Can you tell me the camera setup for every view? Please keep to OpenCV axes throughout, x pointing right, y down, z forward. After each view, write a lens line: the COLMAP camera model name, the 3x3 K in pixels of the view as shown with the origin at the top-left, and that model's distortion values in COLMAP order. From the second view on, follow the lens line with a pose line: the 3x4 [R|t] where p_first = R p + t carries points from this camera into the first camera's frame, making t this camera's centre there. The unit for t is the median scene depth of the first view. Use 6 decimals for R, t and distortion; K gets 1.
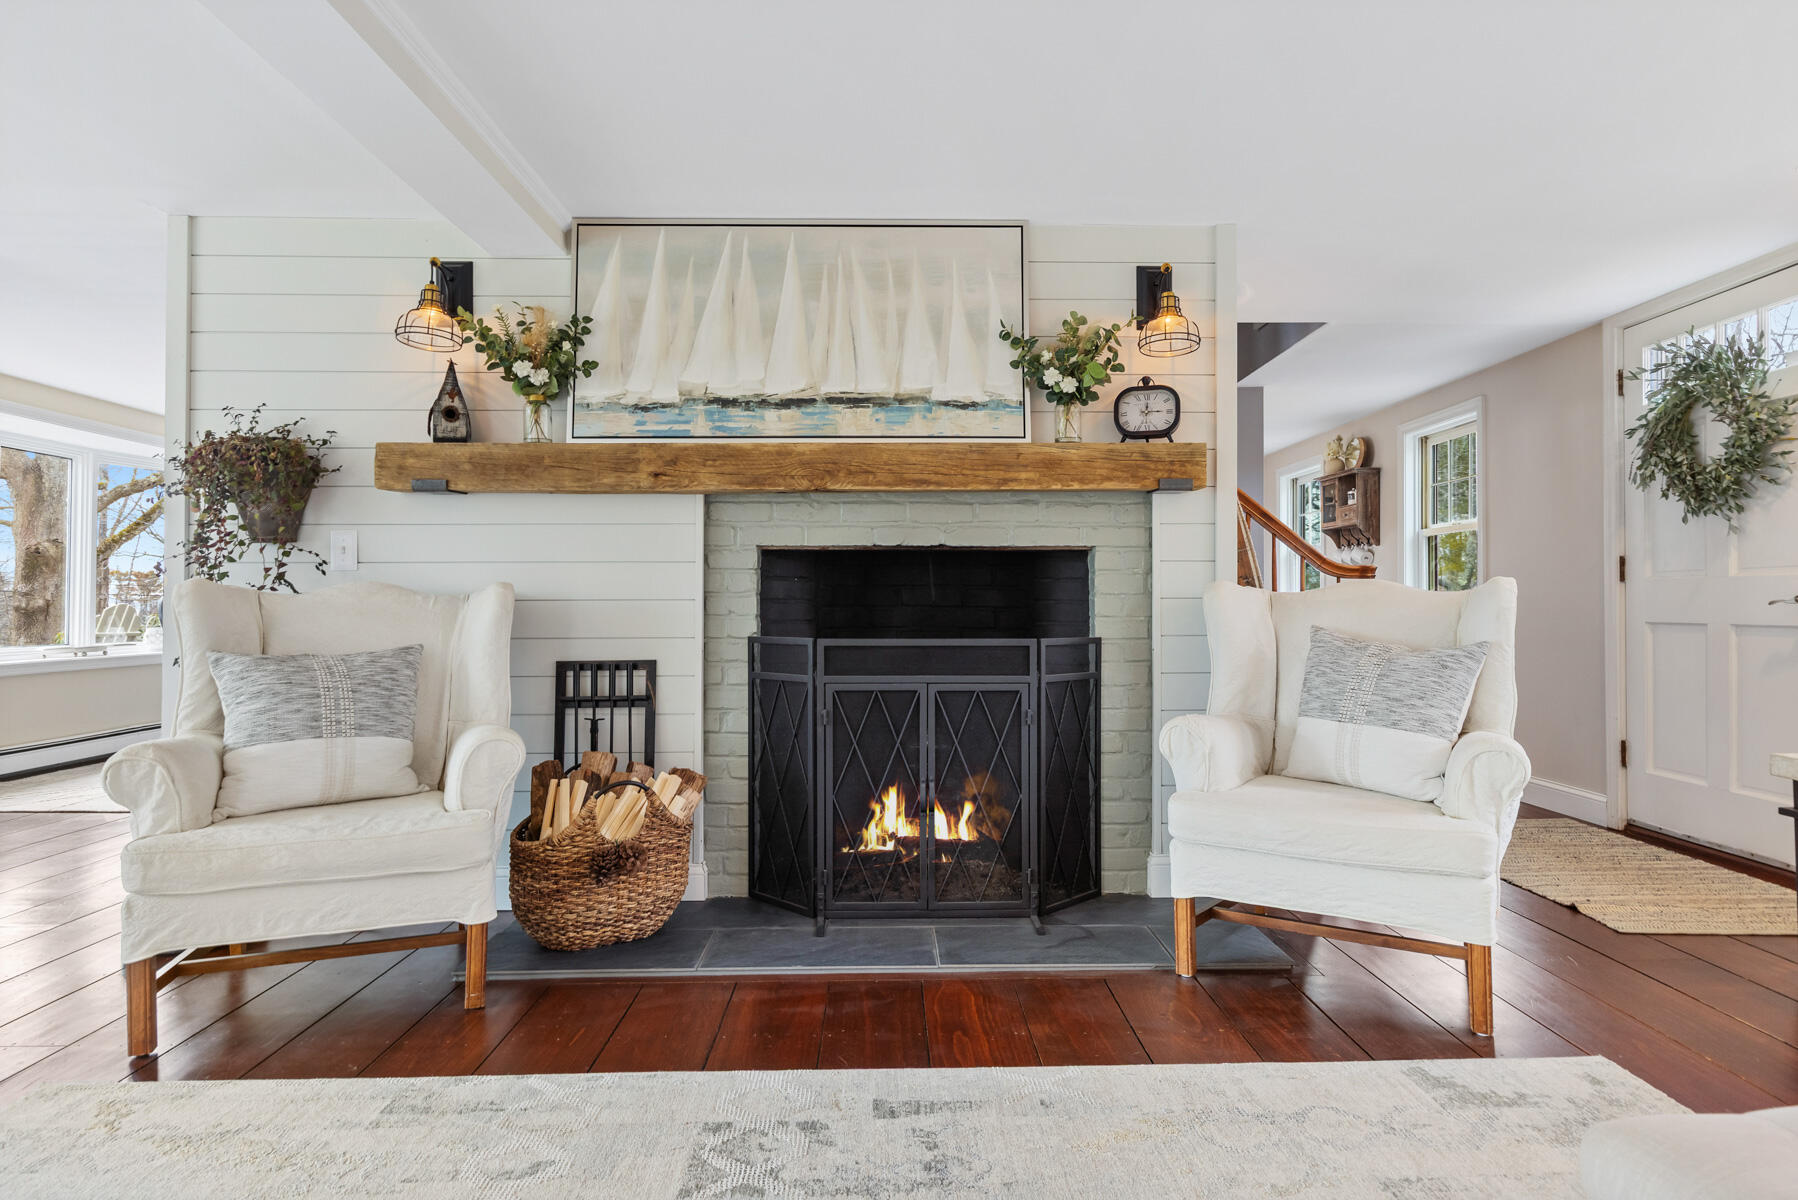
lens RADIAL K [[1006.6, 0, 913.8], [0, 1006.6, 591.9], [0, 0, 1]] dist [0.004769, 0.000352]
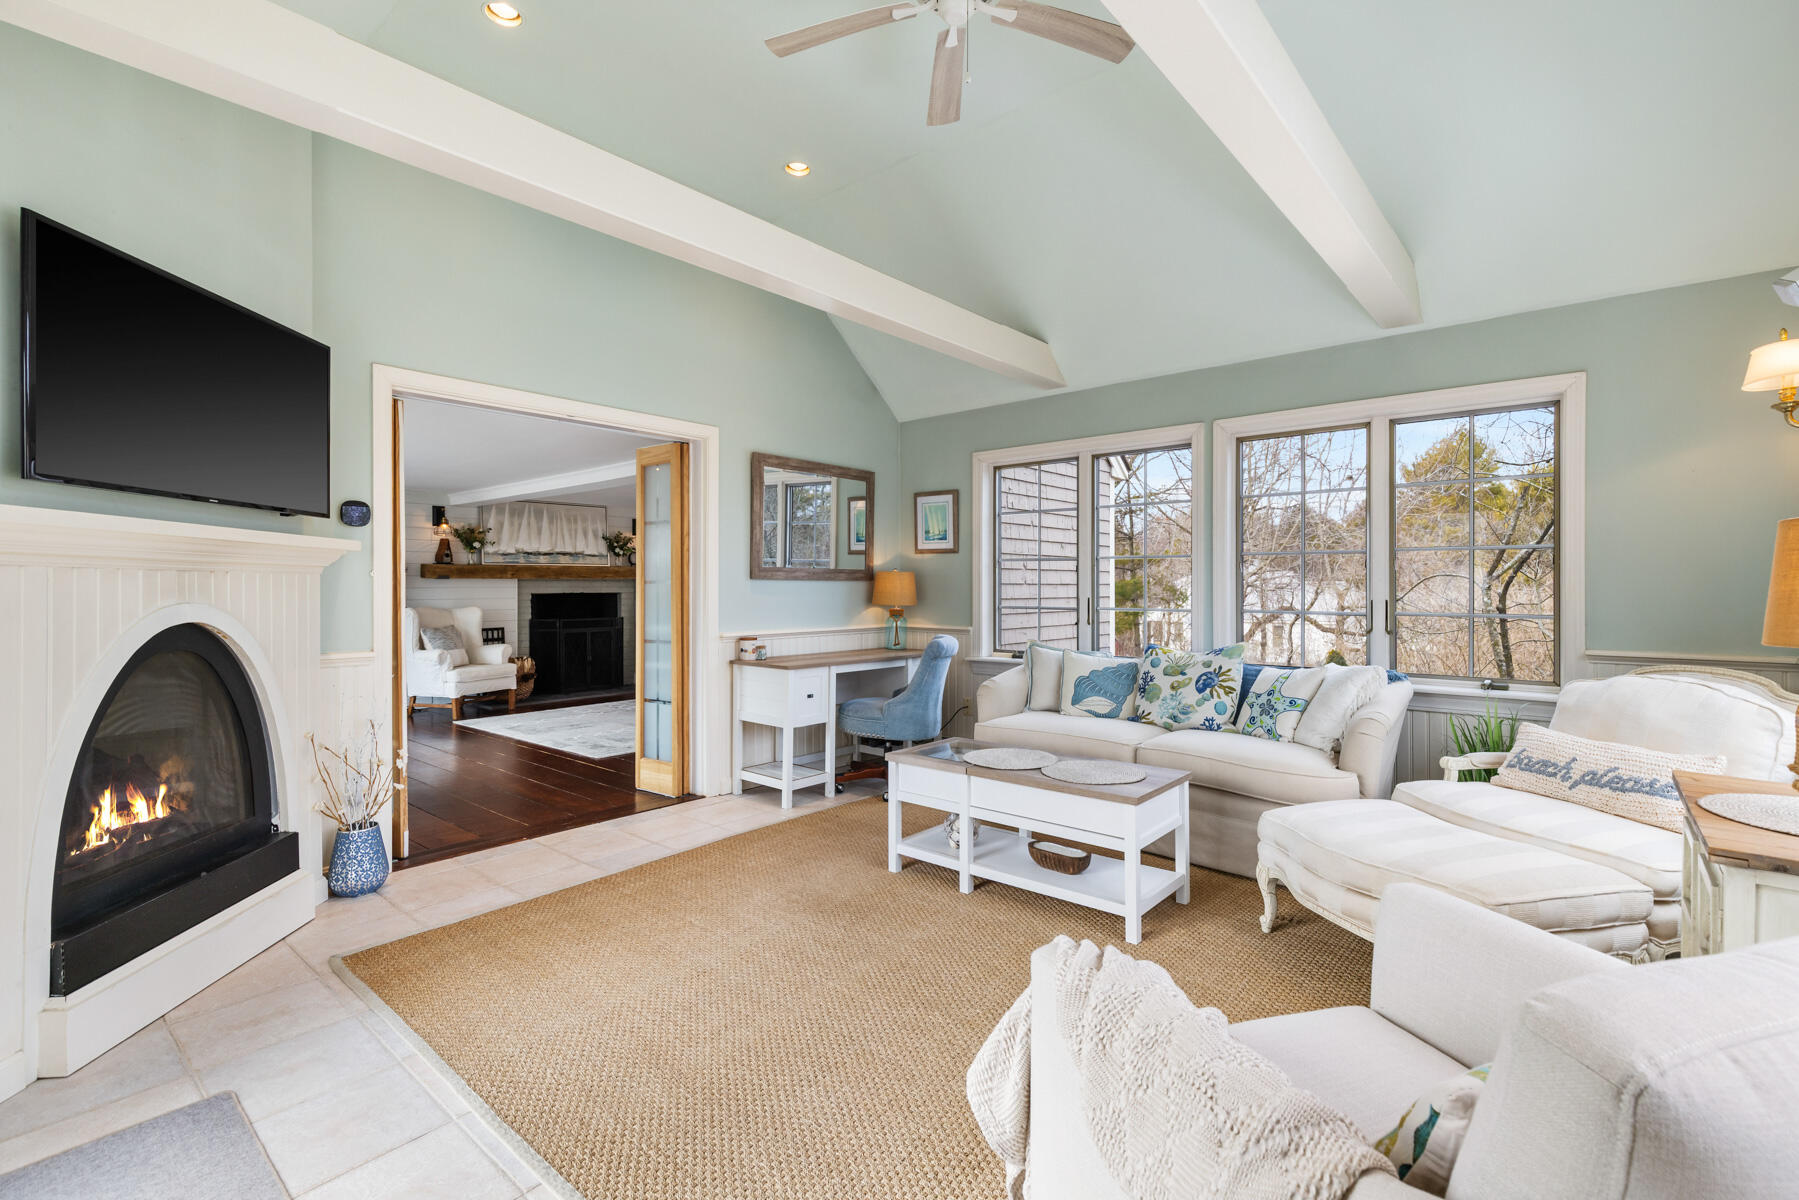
lens RADIAL K [[815.2, 0, 926.6], [0, 815.2, 589.7], [0, 0, 1]] dist [0.010820, -0.002087]
pose [[0.657942, -0.002448, 0.753064, -1.420571], [-0.016579, 0.999705, 0.017734, -0.134017], [-0.752886, -0.024153, 0.657708, -1.931163]]
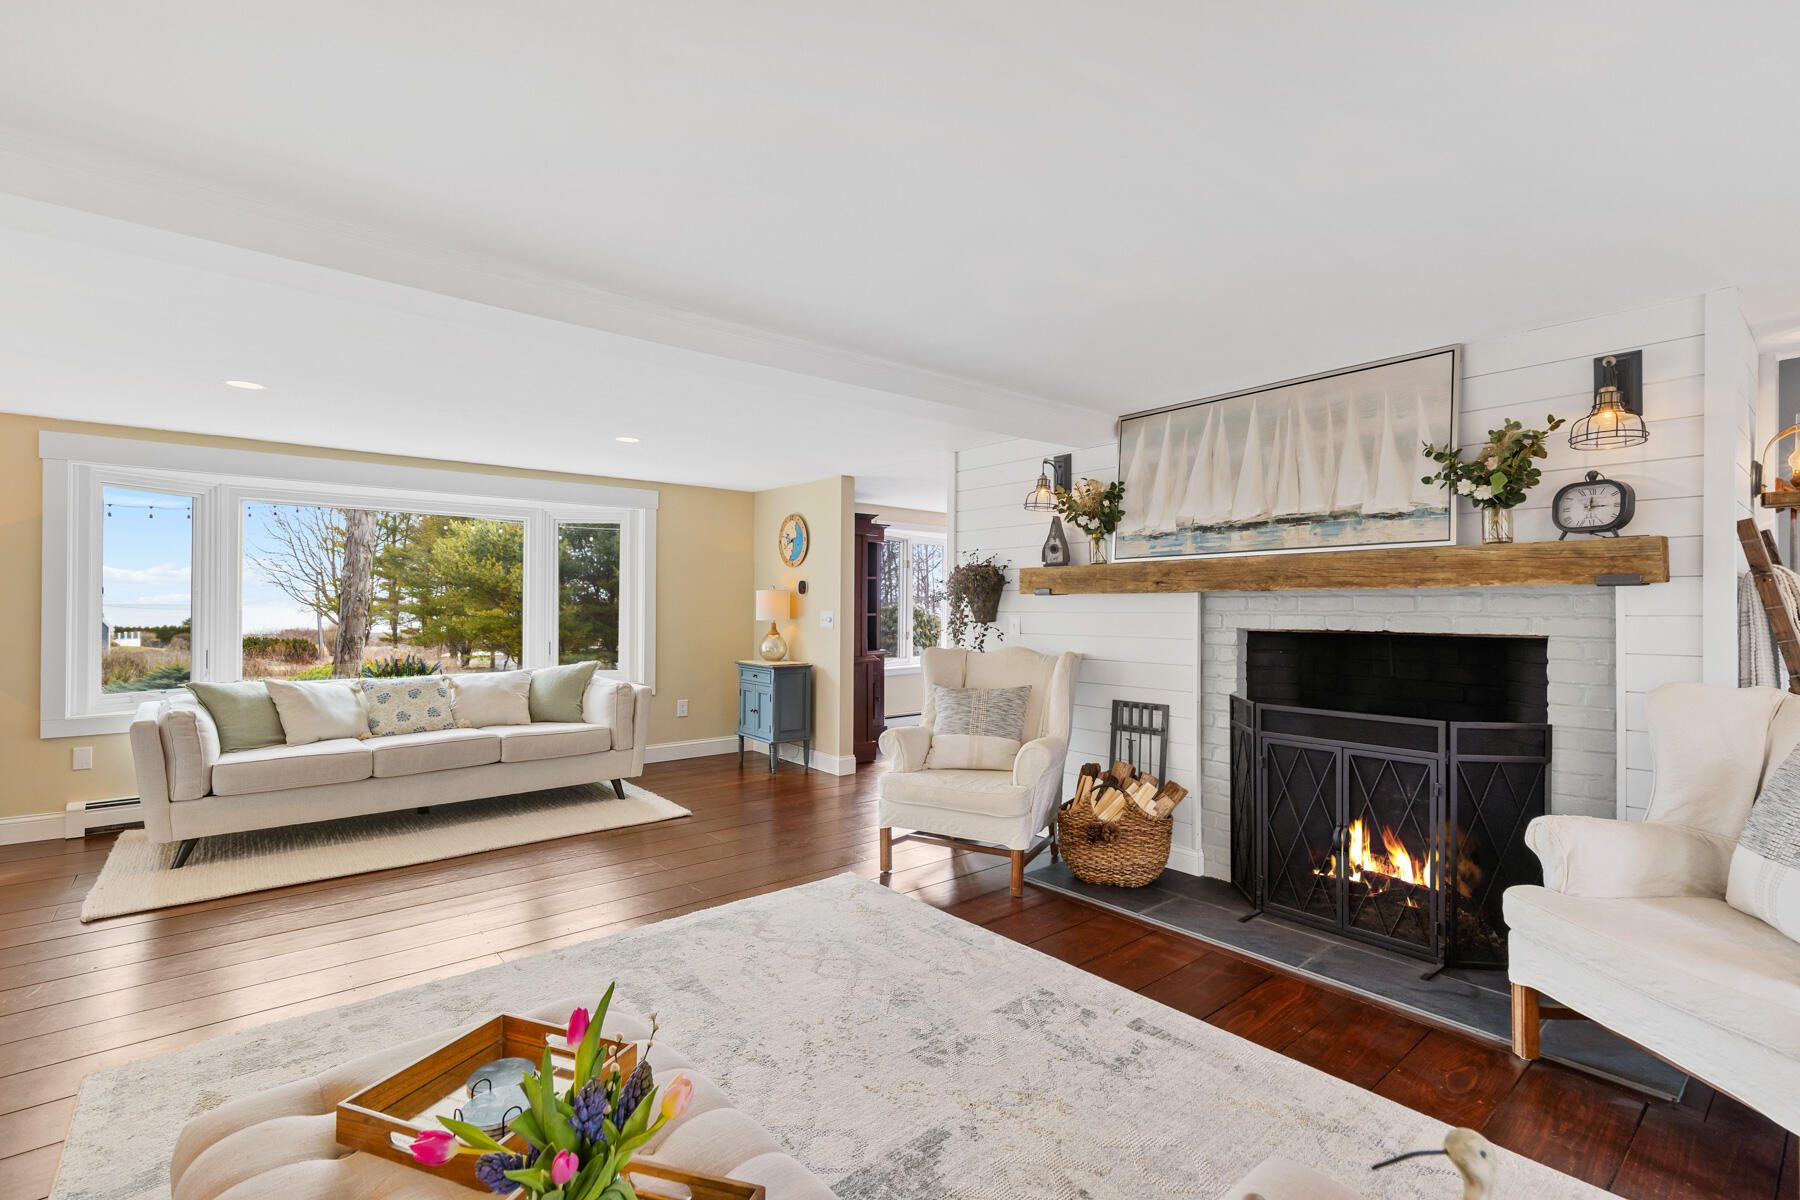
lens RADIAL K [[815.6, 0, 916.1], [0, 815.6, 599.3], [0, 0, 1]] dist [0.010820, -0.002087]
pose [[0.627699, -0.003259, -0.778450, 0.450866], [0.007129, 0.999973, 0.001563, -0.093310], [0.778424, -0.006531, 0.627705, -0.040786]]
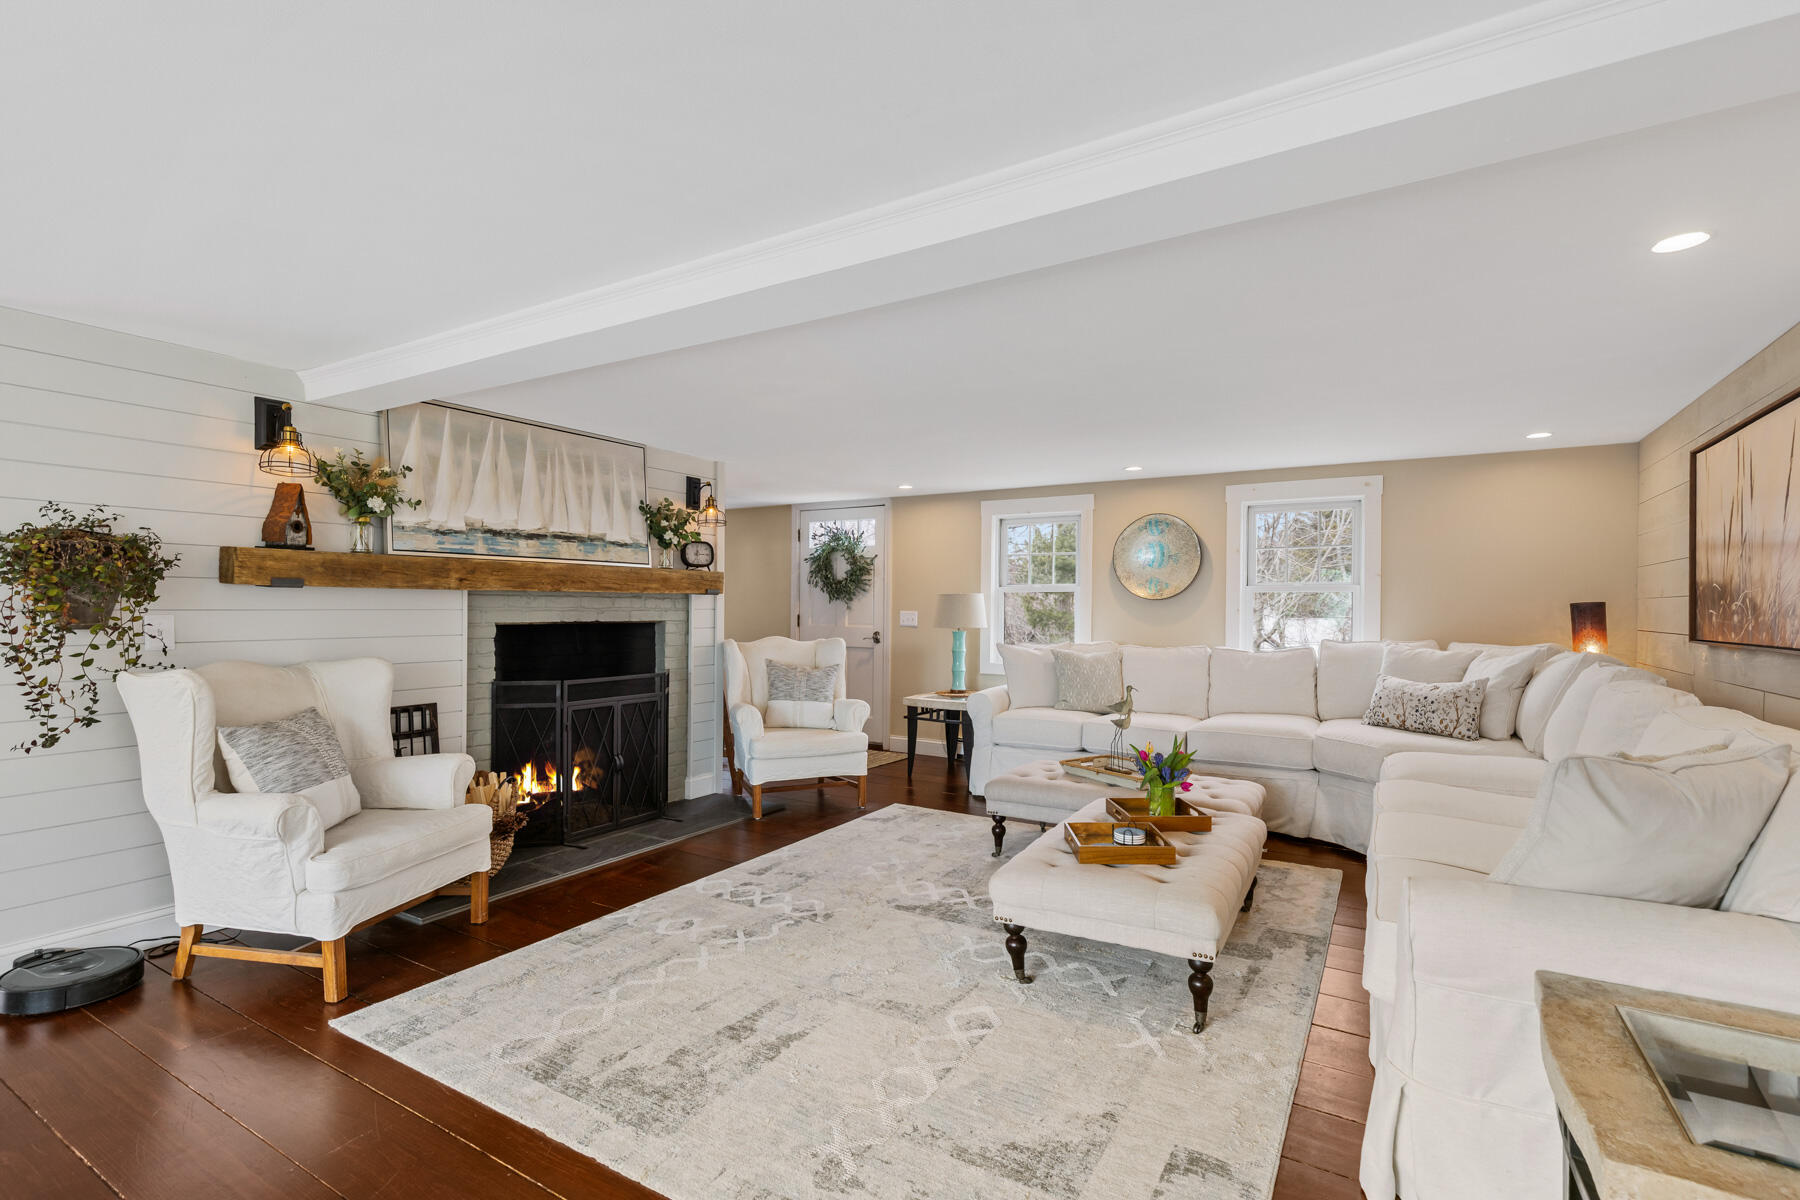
lens RADIAL K [[815.6, 0, 925.1], [0, 815.6, 608.2], [0, 0, 1]] dist [0.010820, -0.002087]
pose [[0.529436, 0.004666, 0.848337, -0.902338], [-0.021066, 0.999749, 0.007648, -0.094974], [-0.848088, -0.021920, 0.529401, -0.234064]]
